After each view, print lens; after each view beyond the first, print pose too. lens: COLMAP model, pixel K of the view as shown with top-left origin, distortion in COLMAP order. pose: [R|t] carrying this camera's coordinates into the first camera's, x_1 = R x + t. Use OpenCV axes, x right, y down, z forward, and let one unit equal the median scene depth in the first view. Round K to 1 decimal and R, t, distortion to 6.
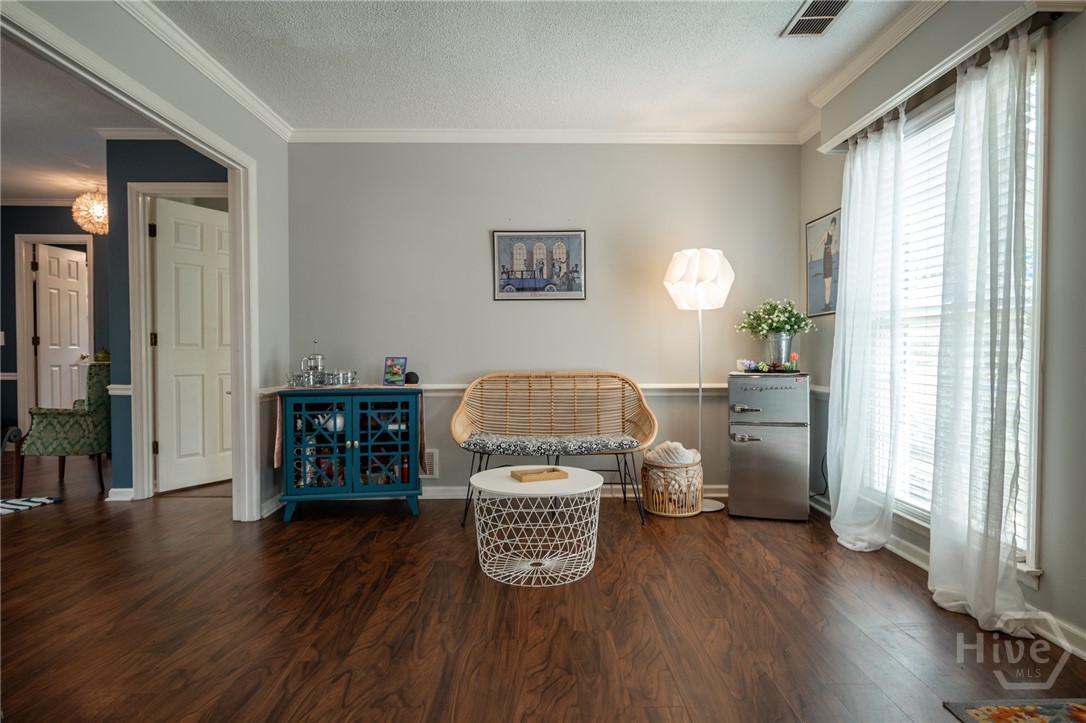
lens RADIAL K [[644.5, 0, 541.5], [0, 644.5, 366.0], [0, 0, 1]] dist [-0.005641, -0.001009]
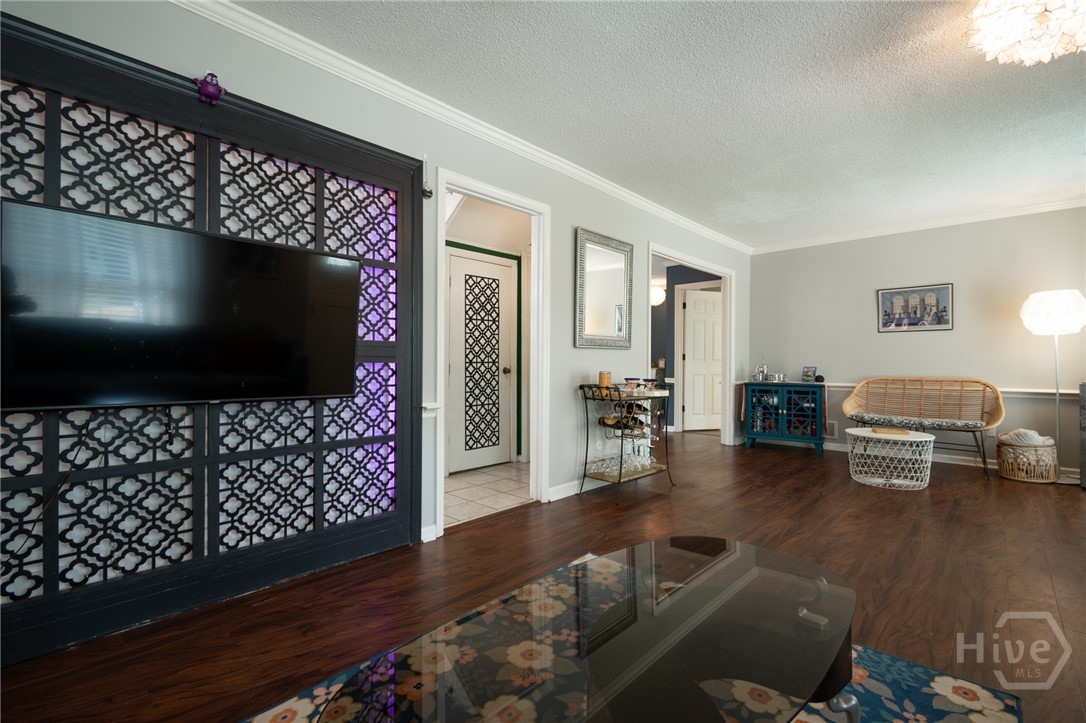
lens RADIAL K [[488.0, 0, 543.9], [0, 488.0, 362.8], [0, 0, 1]] dist [-0.000564, 0.000231]
pose [[0.730560, 0.005877, -0.682823, 0.168901], [-0.025308, 0.999509, -0.018475, 0.019842], [0.682379, 0.030778, 0.730350, -0.521637]]
